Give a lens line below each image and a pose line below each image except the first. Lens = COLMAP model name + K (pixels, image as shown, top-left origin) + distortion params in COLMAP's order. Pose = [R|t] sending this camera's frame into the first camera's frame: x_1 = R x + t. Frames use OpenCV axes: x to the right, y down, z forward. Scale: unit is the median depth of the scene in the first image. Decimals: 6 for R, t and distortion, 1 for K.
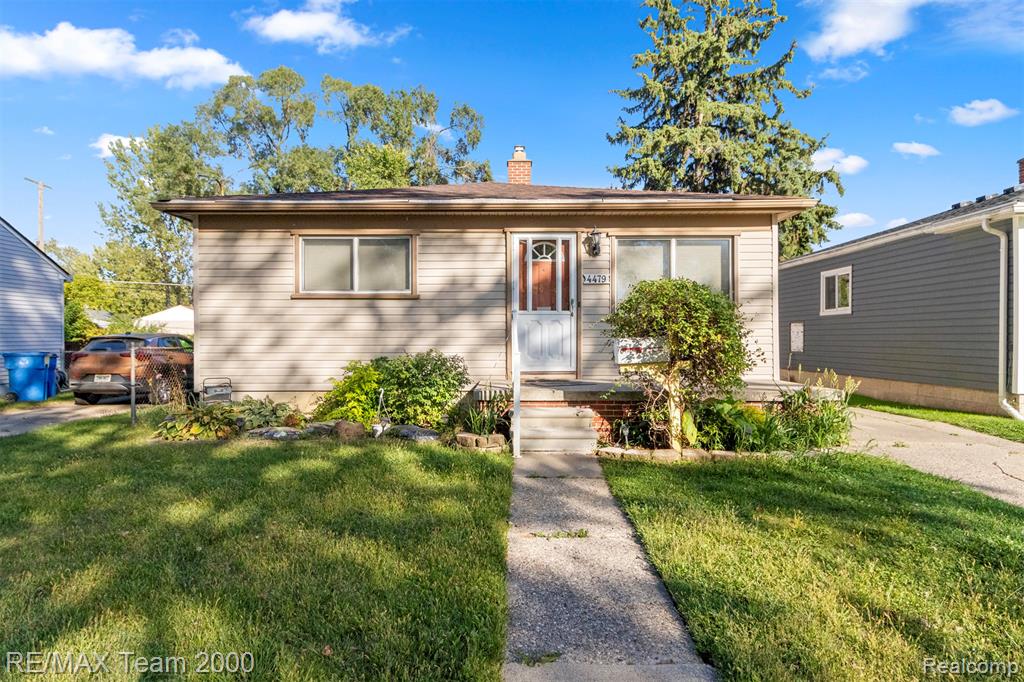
lens RADIAL K [[598.8, 0, 512.0], [0, 598.8, 341.0], [0, 0, 1]] dist [0.003012, -0.000300]
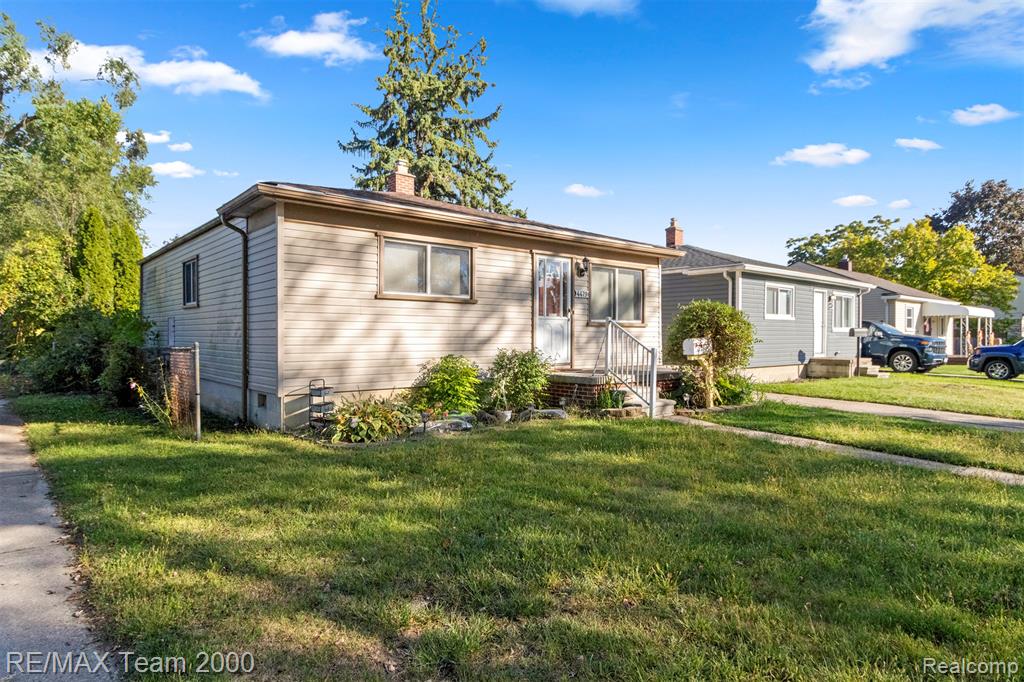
lens RADIAL K [[577.9, 0, 512.0], [0, 577.9, 341.0], [0, 0, 1]] dist [-0.001801, -0.000653]
pose [[0.765039, -0.002429, 0.643980, -0.815177], [0.000142, 0.999994, 0.003602, -0.002426], [-0.643985, -0.002664, 0.765034, 0.105731]]
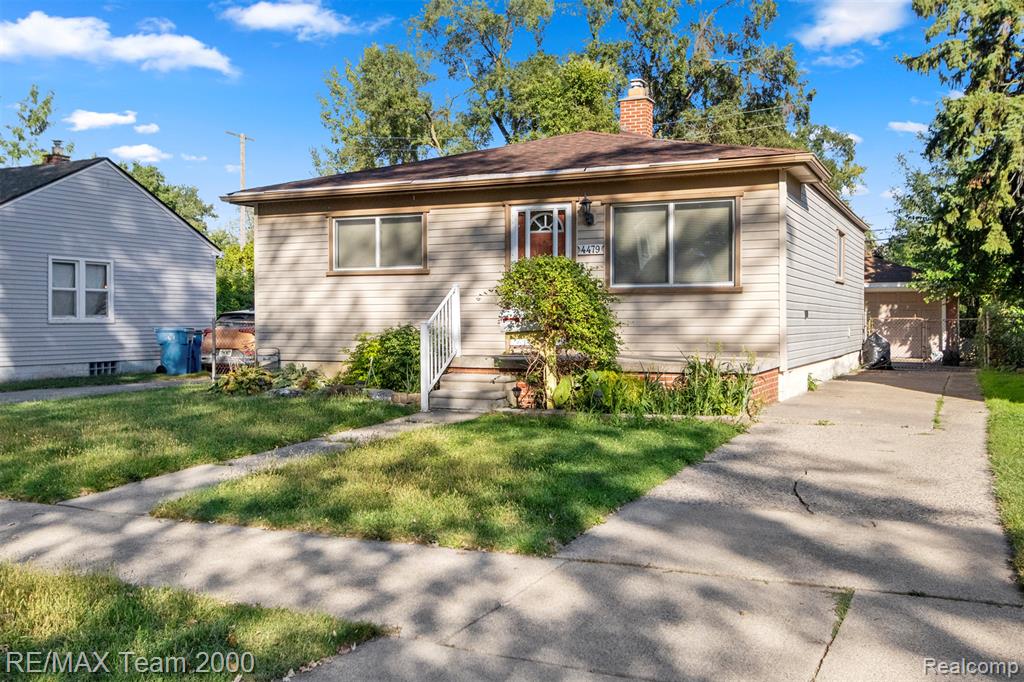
lens RADIAL K [[991.2, 0, 513.7], [0, 991.2, 314.6], [0, 0, 1]] dist [-0.004464, 0.019232]
pose [[0.905963, -0.002110, -0.423353, 0.696801], [-0.002488, 0.999944, -0.010309, 0.017203], [0.423350, 0.010393, 0.905906, -0.482931]]
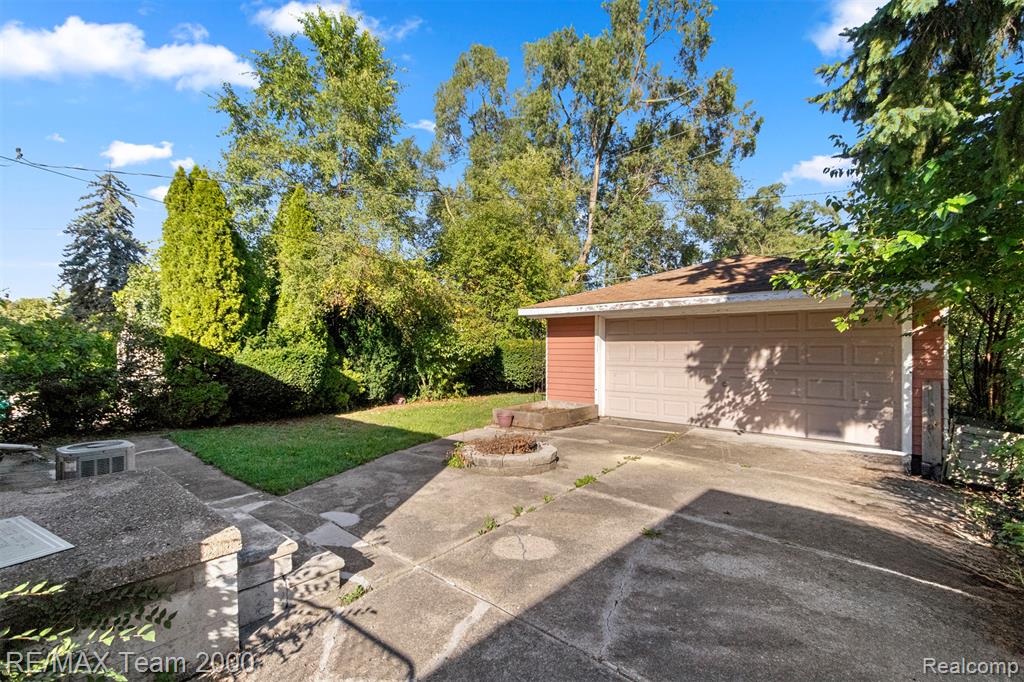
lens RADIAL K [[473.5, 0, 504.4], [0, 473.5, 350.4], [0, 0, 1]] dist [-0.000505, -0.000619]
pose [[0.728119, 0.008656, -0.685396, 0.643319], [-0.003822, 0.999956, 0.008568, -0.040058], [0.685440, -0.003619, 0.728120, 2.367745]]
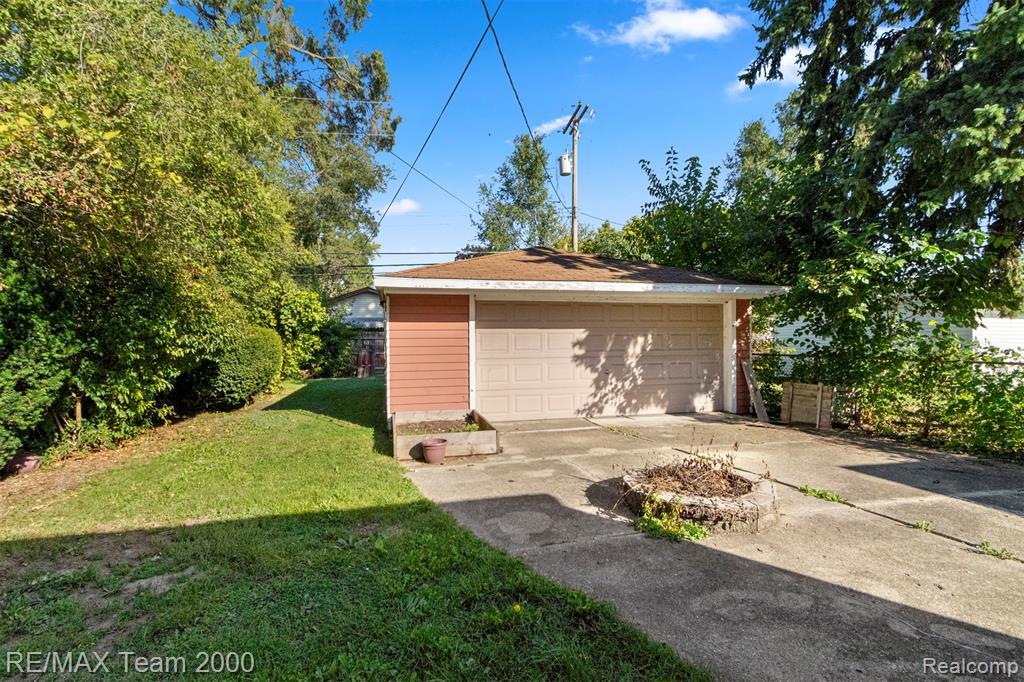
lens RADIAL K [[475.0, 0, 503.4], [0, 475.0, 340.2], [0, 0, 1]] dist [0.003273, -0.001007]
pose [[0.976561, -0.001776, 0.215236, -0.134247], [0.002383, 0.999994, -0.002560, -0.027135], [-0.215230, 0.003013, 0.976559, 2.469335]]
